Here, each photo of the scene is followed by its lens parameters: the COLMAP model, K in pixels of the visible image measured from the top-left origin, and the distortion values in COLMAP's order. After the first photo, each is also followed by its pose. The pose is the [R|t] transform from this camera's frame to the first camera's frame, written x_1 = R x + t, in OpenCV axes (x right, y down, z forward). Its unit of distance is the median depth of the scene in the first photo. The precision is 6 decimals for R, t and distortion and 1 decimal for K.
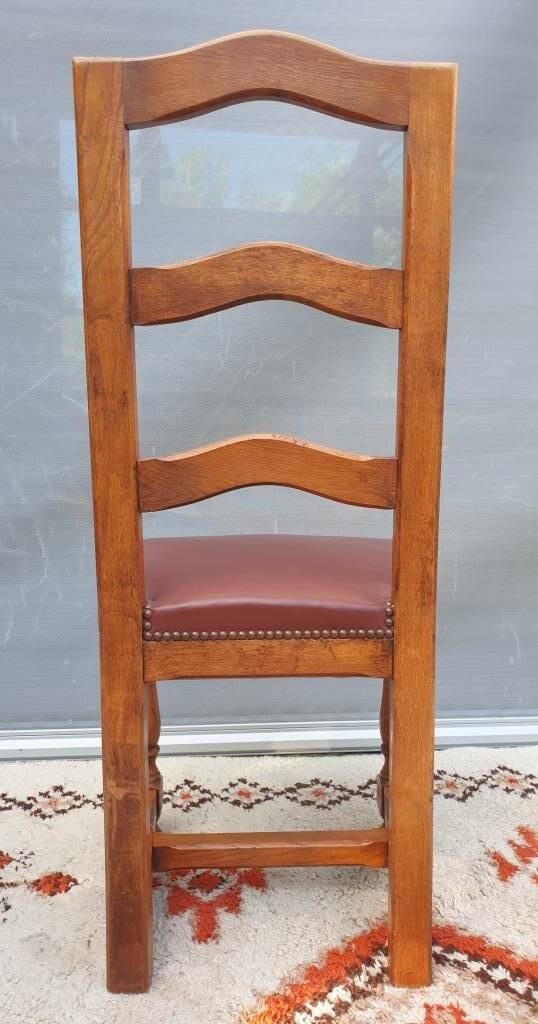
lens RADIAL K [[806.1, 0, 311.1], [0, 806.1, 508.5], [0, 0, 1]] dist [-0.091221, 0.186949]
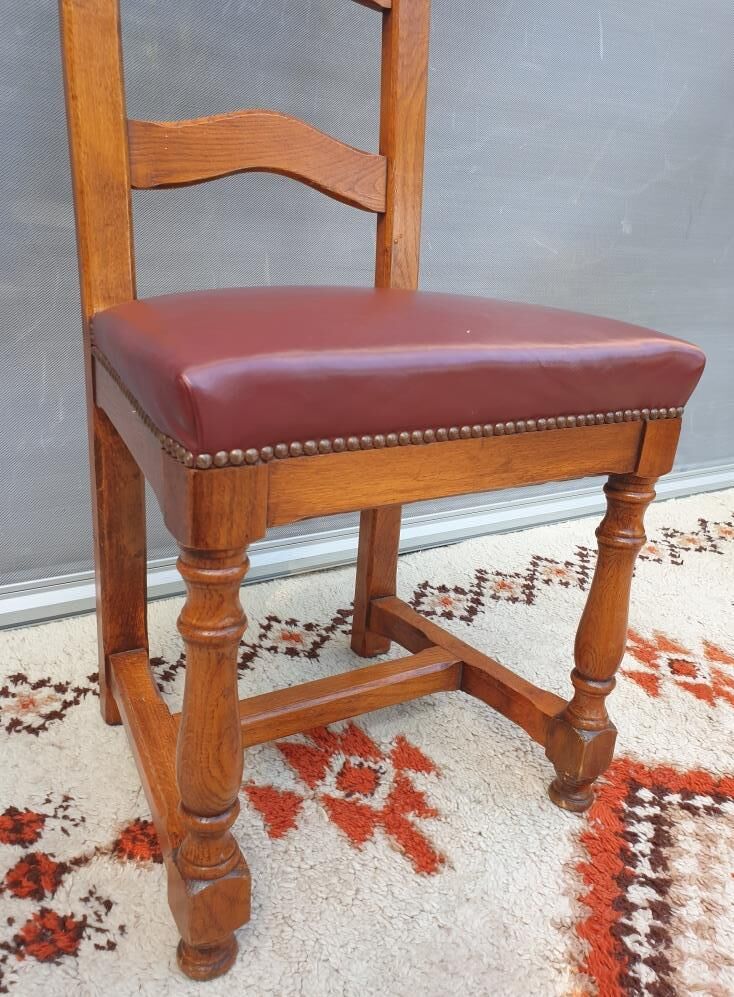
lens RADIAL K [[787.6, 0, 376.0], [0, 787.6, 513.1], [0, 0, 1]] dist [-0.005285, 0.051623]
pose [[0.898613, -0.104106, 0.426211, -0.340003], [-0.032779, 0.952795, 0.301839, 0.015954], [-0.437515, -0.285207, 0.852782, 0.382603]]
